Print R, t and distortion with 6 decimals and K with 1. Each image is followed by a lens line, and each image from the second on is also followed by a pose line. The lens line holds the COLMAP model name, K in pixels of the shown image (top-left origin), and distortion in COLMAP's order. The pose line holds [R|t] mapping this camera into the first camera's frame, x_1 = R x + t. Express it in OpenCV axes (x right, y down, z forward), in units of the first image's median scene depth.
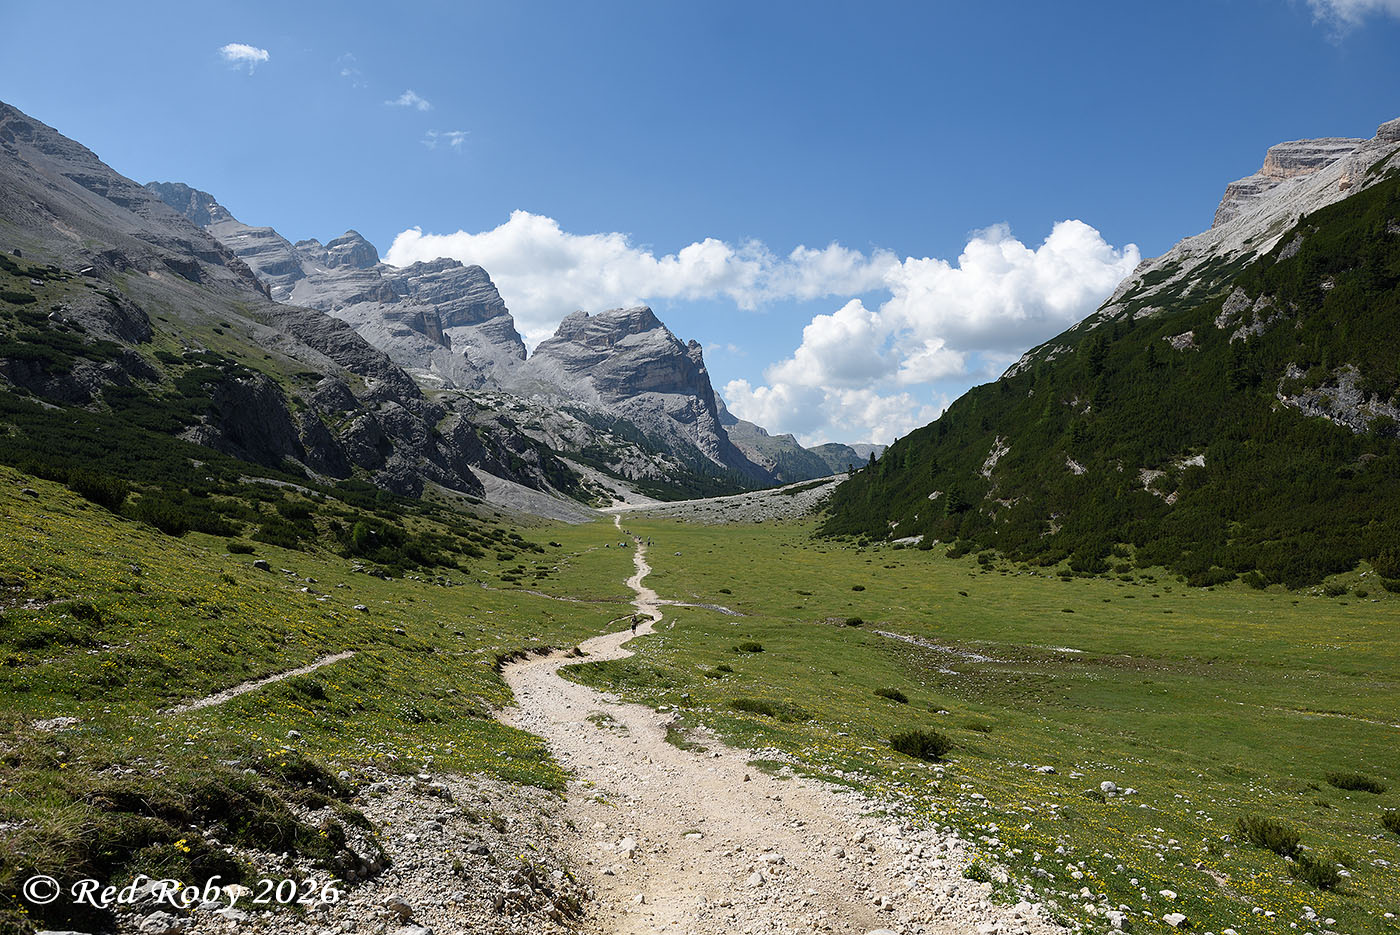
lens RADIAL K [[968.6, 0, 702.5], [0, 968.6, 471.4], [0, 0, 1]] dist [-0.055258, 0.001843]
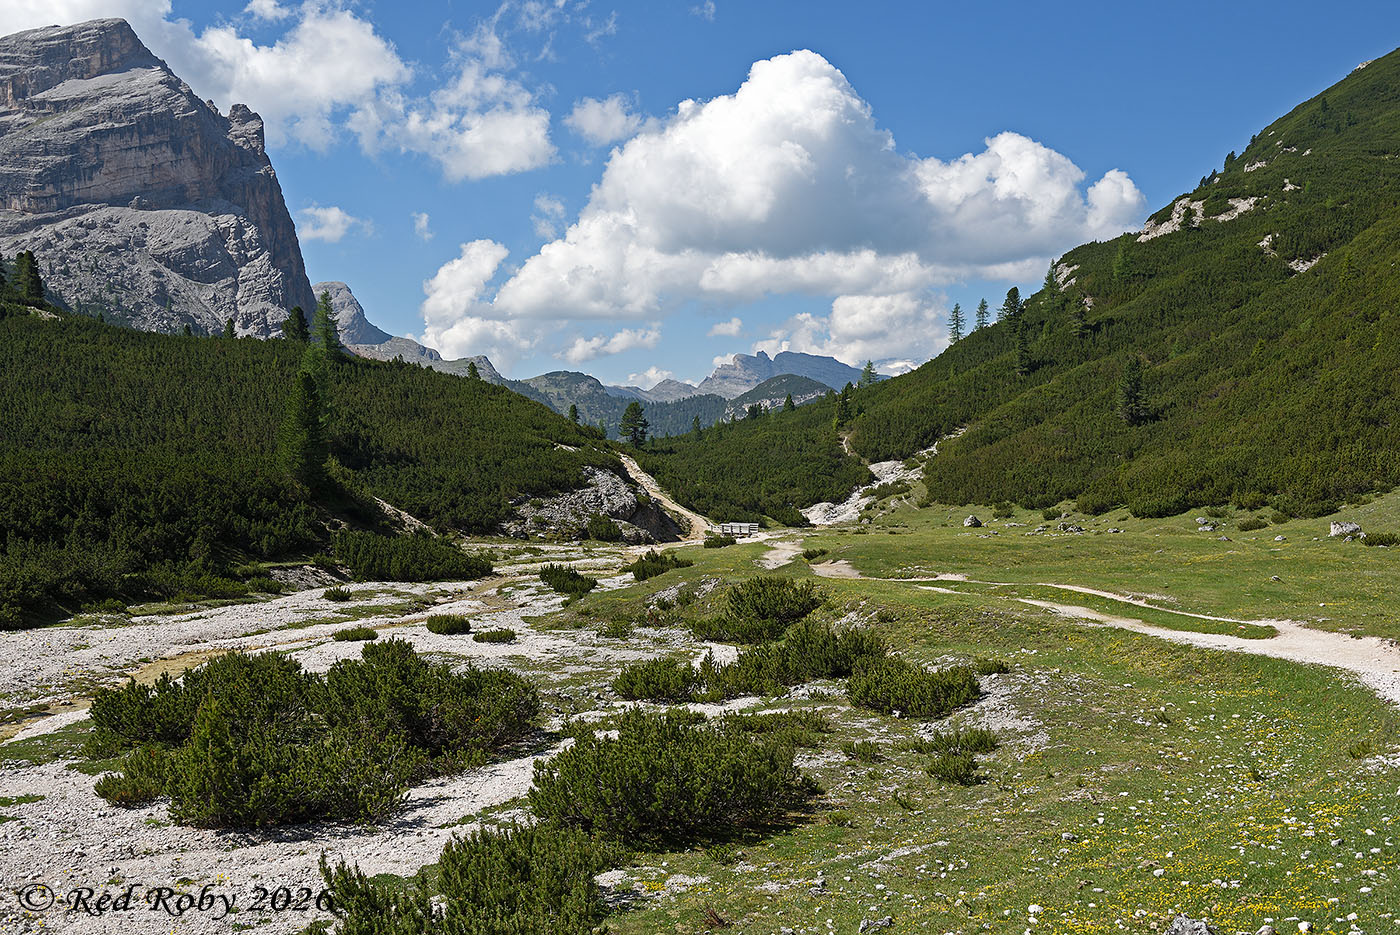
lens RADIAL K [[1323.1, 0, 707.3], [0, 1323.1, 451.3], [0, 0, 1]] dist [0.021478, 0.000000]
pose [[0.966611, -0.031498, 0.254303, 0.038050], [0.029610, 0.999498, 0.011246, 0.017280], [-0.254530, -0.003341, 0.967059, 0.417478]]
